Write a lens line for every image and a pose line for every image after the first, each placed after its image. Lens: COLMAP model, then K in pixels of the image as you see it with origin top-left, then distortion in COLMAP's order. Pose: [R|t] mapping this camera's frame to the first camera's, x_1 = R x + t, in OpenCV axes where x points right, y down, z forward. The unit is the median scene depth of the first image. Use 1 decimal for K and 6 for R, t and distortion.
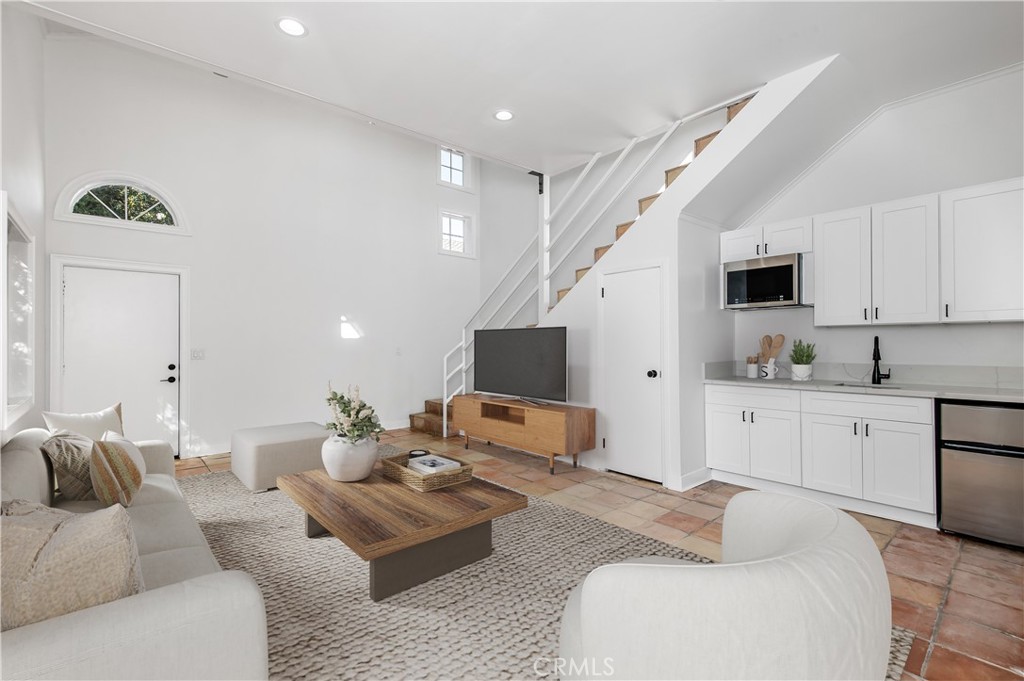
lens RADIAL K [[462.2, 0, 509.2], [0, 462.2, 342.9], [0, 0, 1]] dist [0.000547, -0.000039]
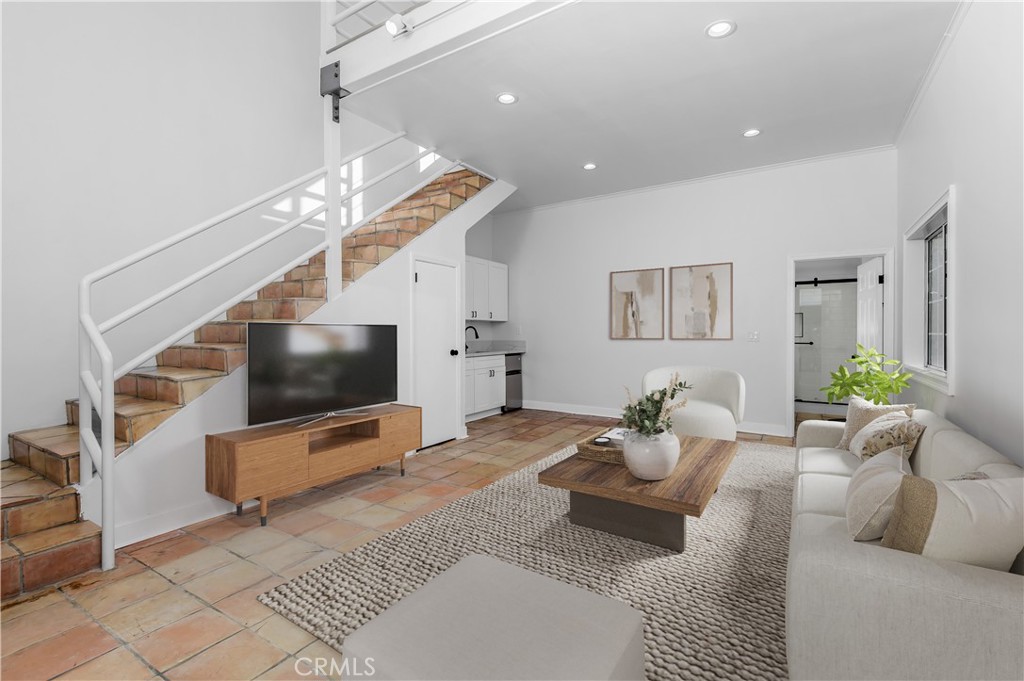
lens RADIAL K [[462.2, 0, 507.6], [0, 462.2, 336.0], [0, 0, 1]] dist [0.000547, -0.000039]
pose [[-0.297316, -0.000537, 0.954779, -0.991901], [-0.001571, 0.999999, 0.000073, 0.023441], [-0.954778, -0.001478, -0.297317, 1.325577]]
